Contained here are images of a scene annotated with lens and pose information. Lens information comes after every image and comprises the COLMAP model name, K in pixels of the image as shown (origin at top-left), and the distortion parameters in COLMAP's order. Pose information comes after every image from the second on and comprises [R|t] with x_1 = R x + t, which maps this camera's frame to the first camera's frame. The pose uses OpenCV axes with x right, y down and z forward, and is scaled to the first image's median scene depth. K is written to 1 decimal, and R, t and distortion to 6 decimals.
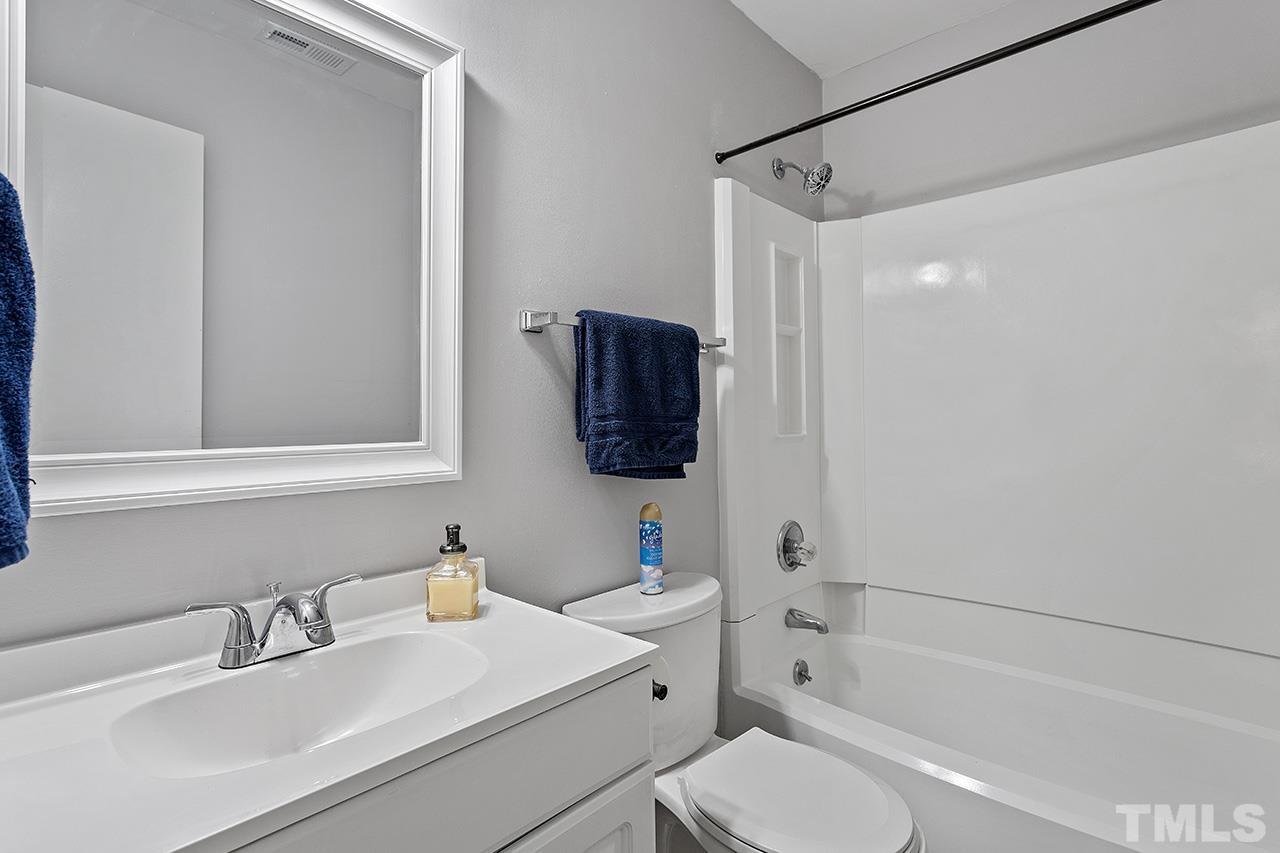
lens RADIAL K [[617.6, 0, 637.5], [0, 617.6, 436.1], [0, 0, 1]] dist [0.000602, 0.000120]
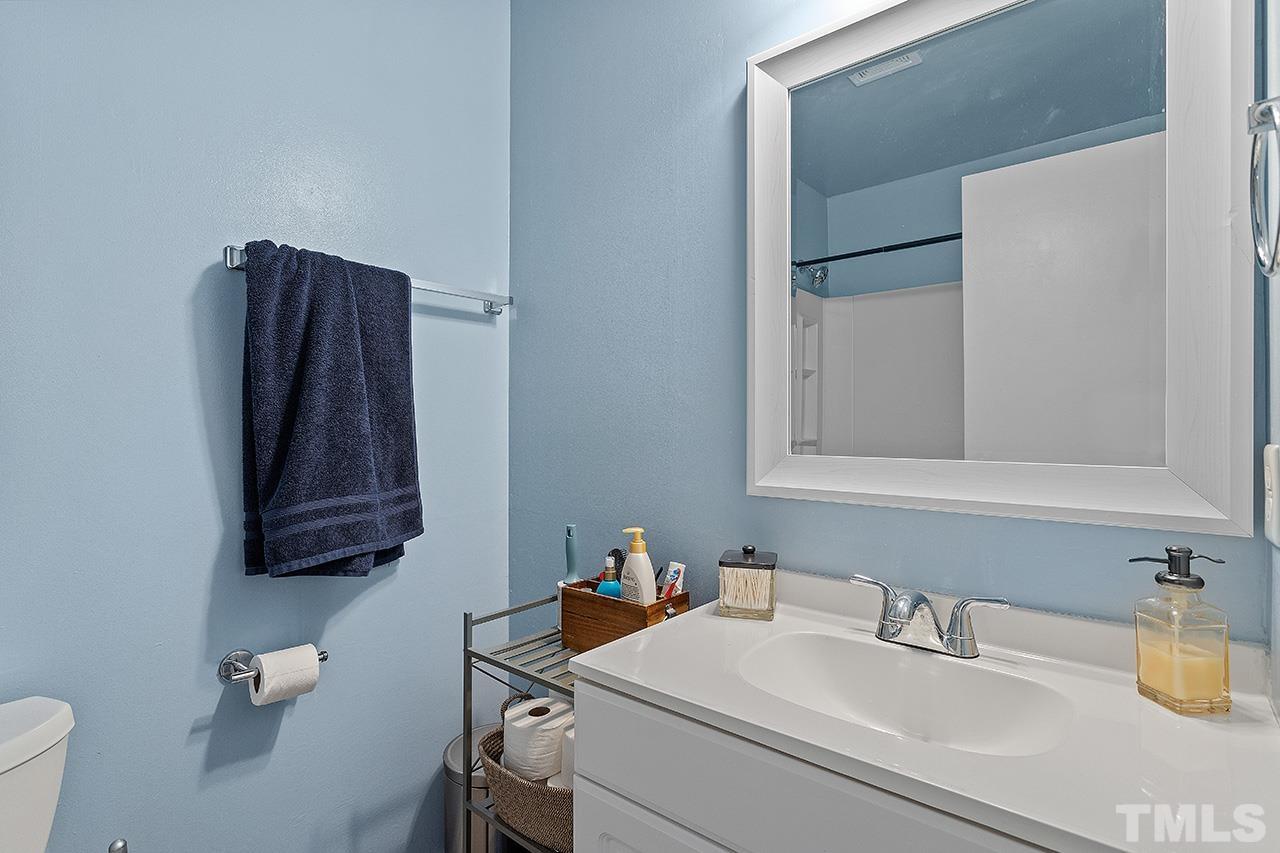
lens RADIAL K [[625.5, 0, 640.0], [0, 625.5, 426.5], [0, 0, 1]] dist [0.000524, 0.000076]
pose [[0.054264, 0.000270, -0.998527, 0.520061], [-0.032472, 0.999472, -0.001495, -0.023601], [0.997999, 0.032505, 0.054244, 0.424839]]
